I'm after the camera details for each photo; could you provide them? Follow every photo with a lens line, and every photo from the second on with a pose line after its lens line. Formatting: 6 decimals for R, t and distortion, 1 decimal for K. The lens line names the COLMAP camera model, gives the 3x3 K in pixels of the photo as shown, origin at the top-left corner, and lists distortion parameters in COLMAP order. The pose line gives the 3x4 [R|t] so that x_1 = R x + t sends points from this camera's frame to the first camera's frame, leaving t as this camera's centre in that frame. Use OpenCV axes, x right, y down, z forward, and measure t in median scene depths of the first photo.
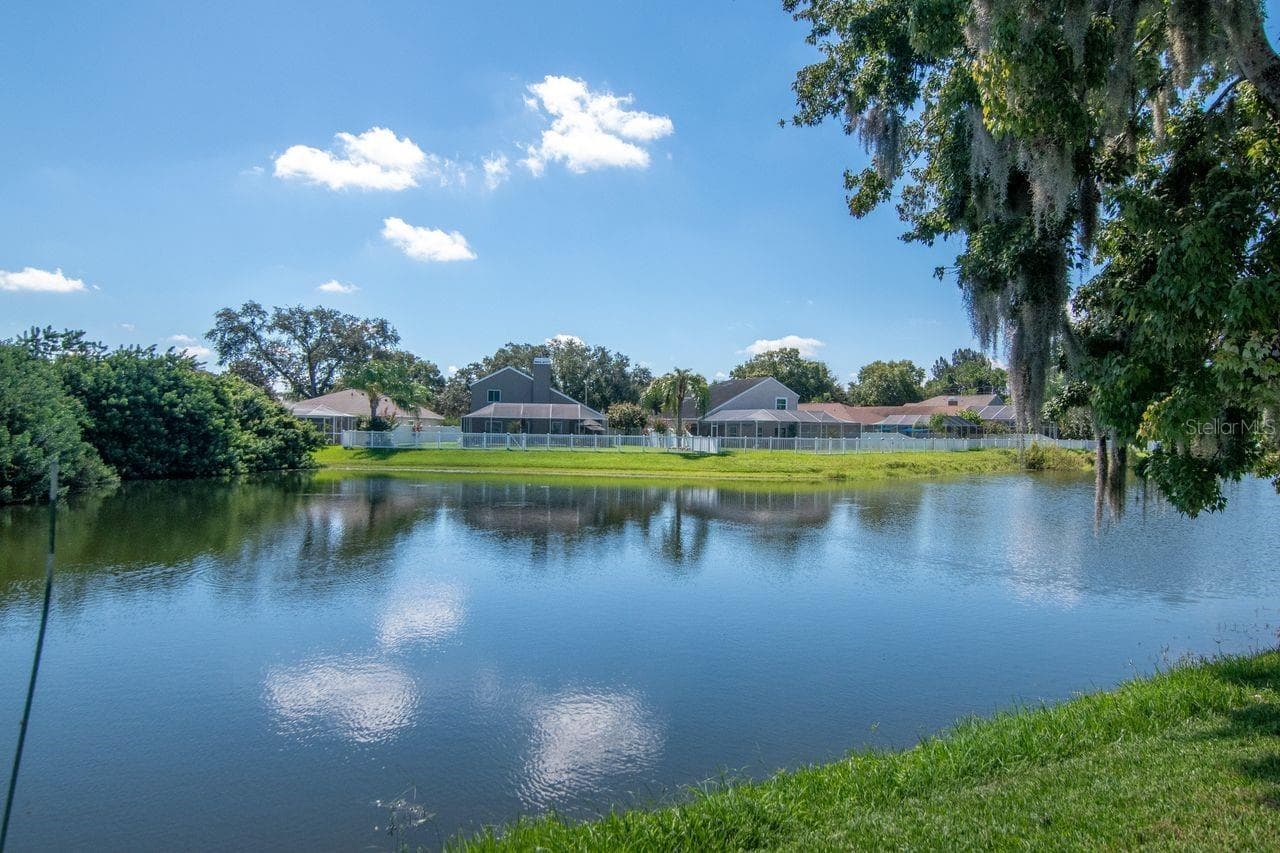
lens RADIAL K [[800.0, 0, 649.5], [0, 800.0, 427.6], [0, 0, 1]] dist [0.003520, -0.018459]
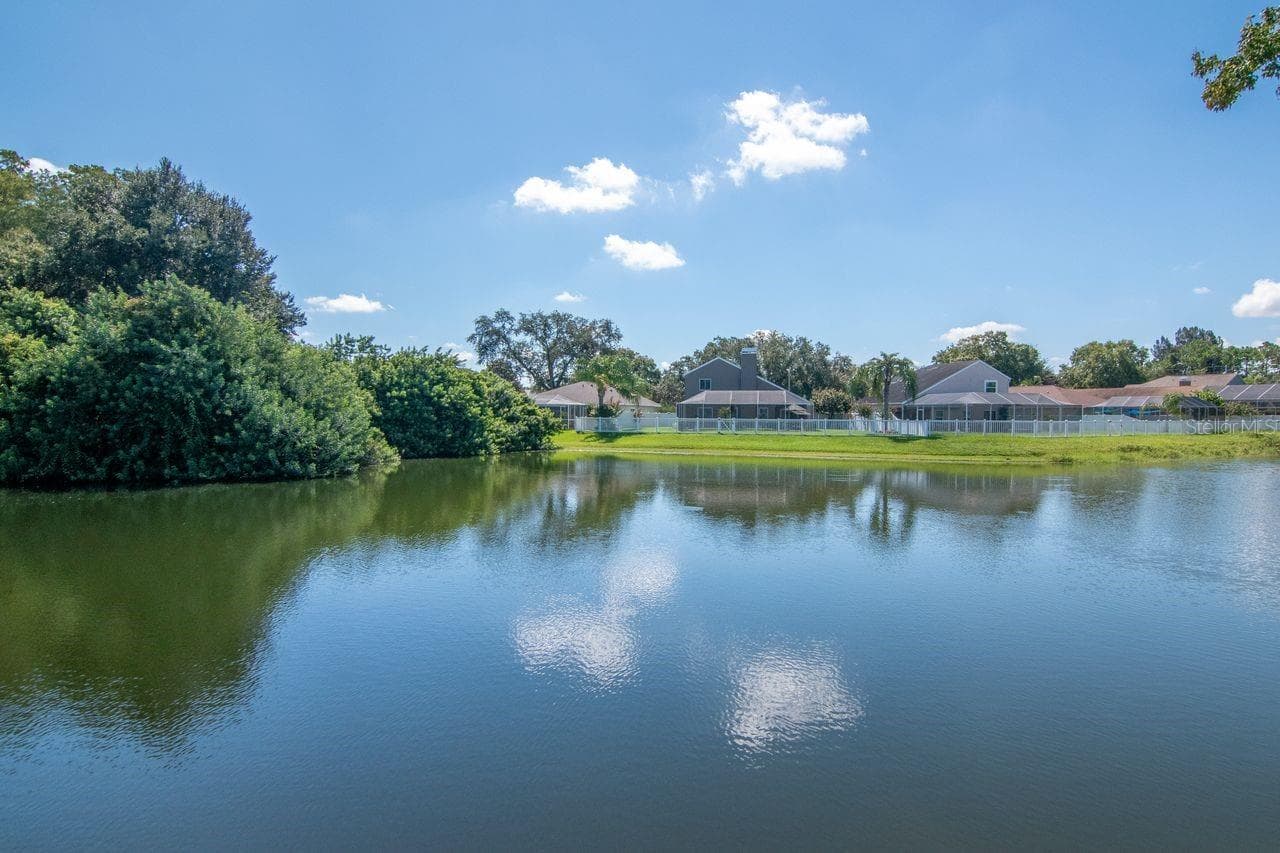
lens RADIAL K [[717.5, 0, 648.2], [0, 717.5, 425.2], [0, 0, 1]] dist [0.000588, -0.004133]
pose [[0.964907, -0.005867, -0.262528, -0.012557], [0.009592, 0.999871, 0.012908, 0.002651], [0.262418, -0.014973, 0.964838, 0.033545]]
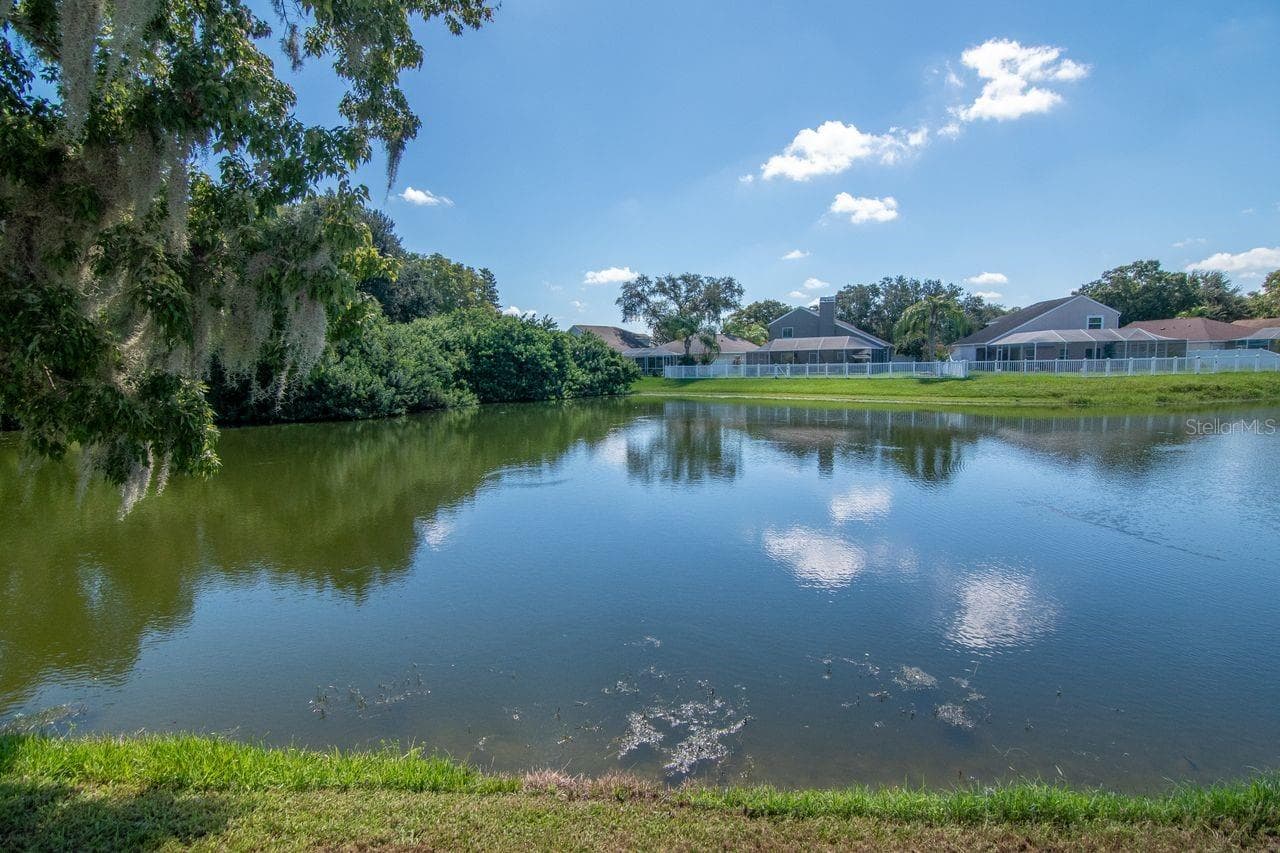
lens RADIAL K [[614.5, 0, 646.2], [0, 614.5, 427.3], [0, 0, 1]] dist [-0.017509, -0.004496]
pose [[0.817221, 0.026649, -0.575708, 0.160003], [0.036637, 0.994508, 0.098042, 0.003539], [0.575159, -0.101214, 0.811756, 0.117335]]
